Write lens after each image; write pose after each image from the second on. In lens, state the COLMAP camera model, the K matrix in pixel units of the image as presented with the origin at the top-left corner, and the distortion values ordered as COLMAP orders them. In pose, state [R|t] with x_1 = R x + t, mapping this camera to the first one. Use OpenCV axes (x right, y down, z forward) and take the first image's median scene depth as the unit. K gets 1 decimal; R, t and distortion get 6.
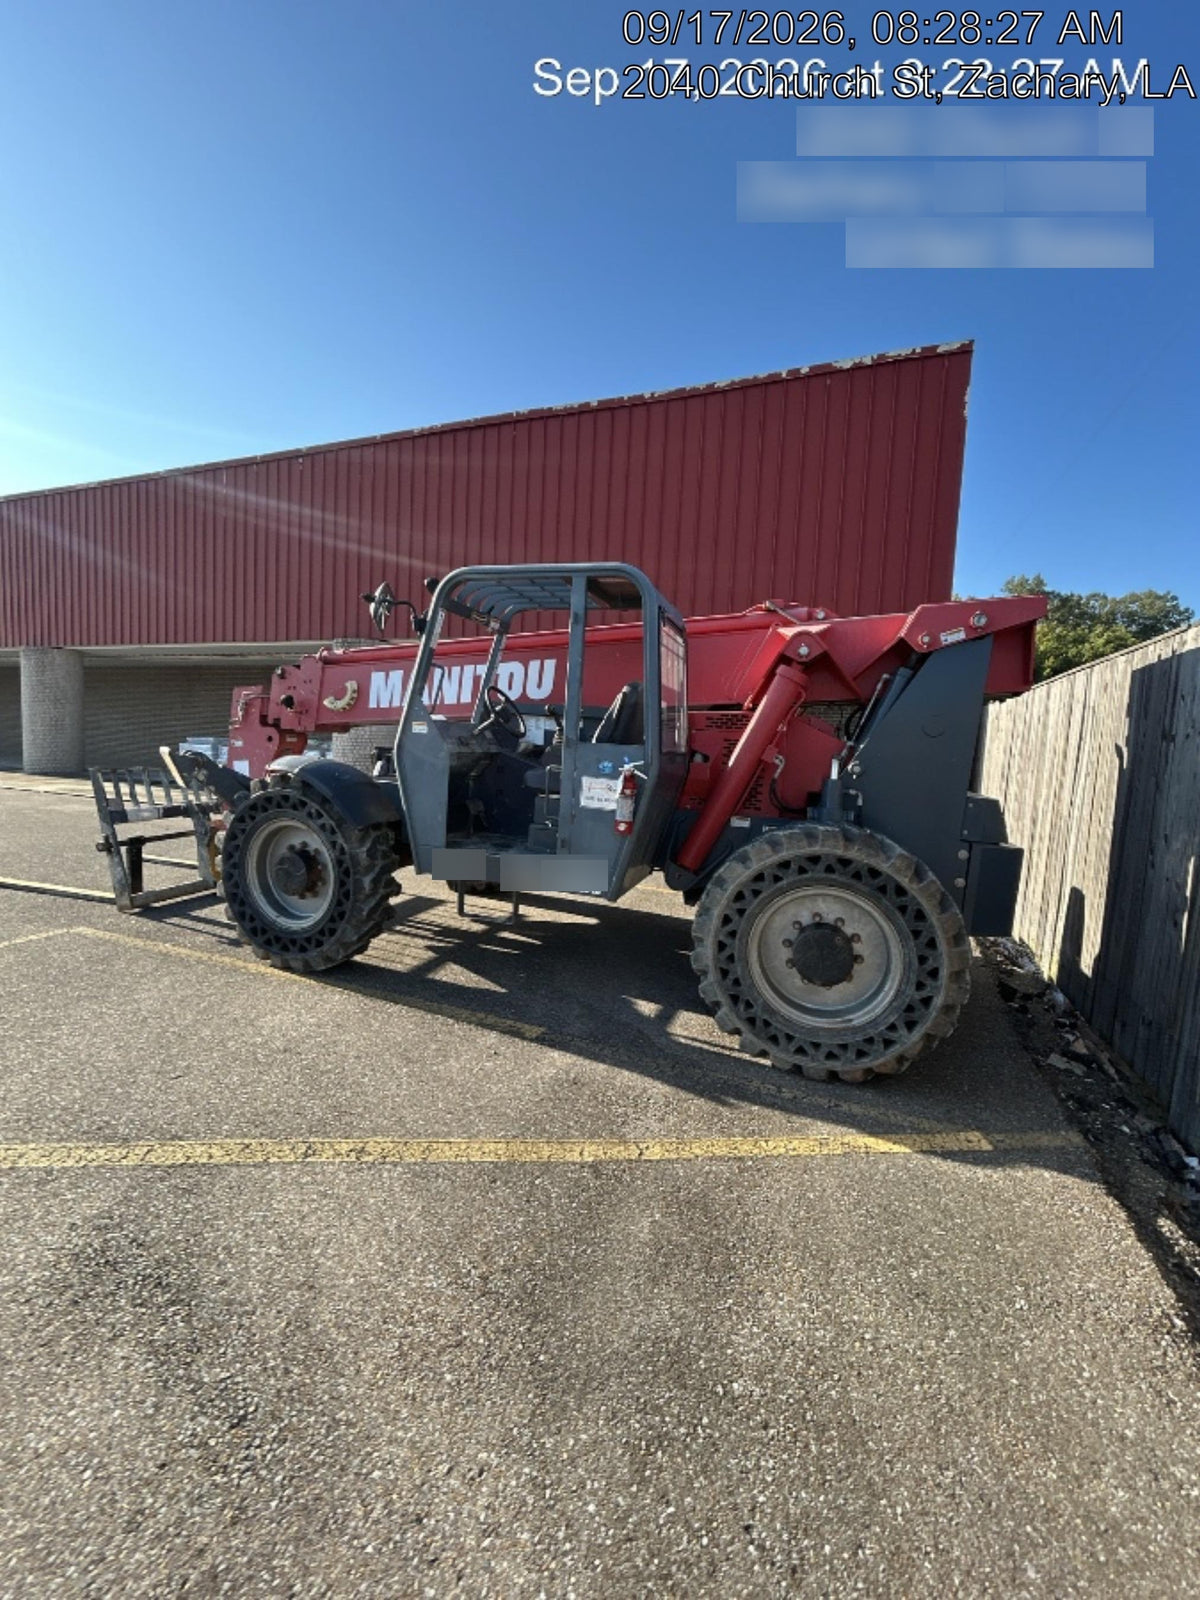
lens RADIAL K [[644.1, 0, 600.0], [0, 644.1, 800.0], [0, 0, 1]] dist [0.000239, 0.000028]
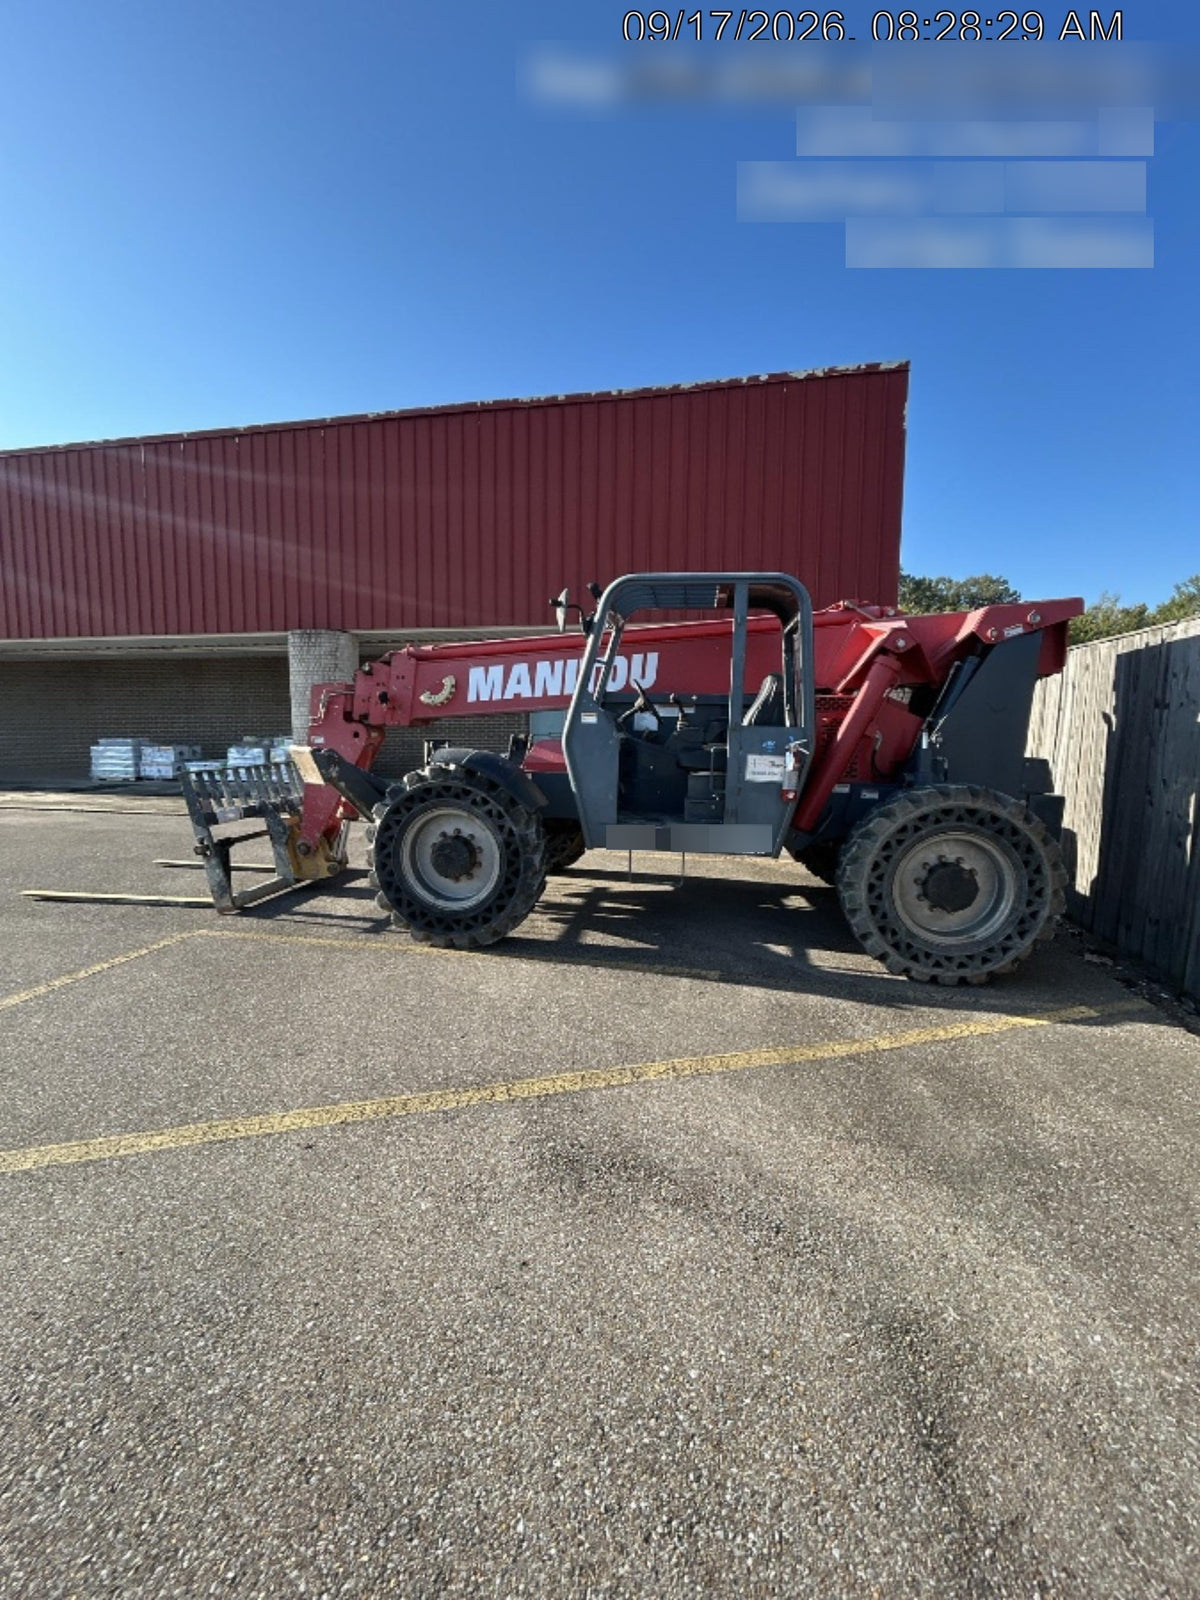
lens RADIAL K [[644.1, 0, 600.0], [0, 644.1, 800.0], [0, 0, 1]] dist [0.000239, 0.000028]
pose [[0.984745, -0.055458, 0.164927, -0.450052], [0.051407, 0.998264, 0.028736, -0.001421], [-0.166235, -0.019819, 0.985887, -0.107938]]
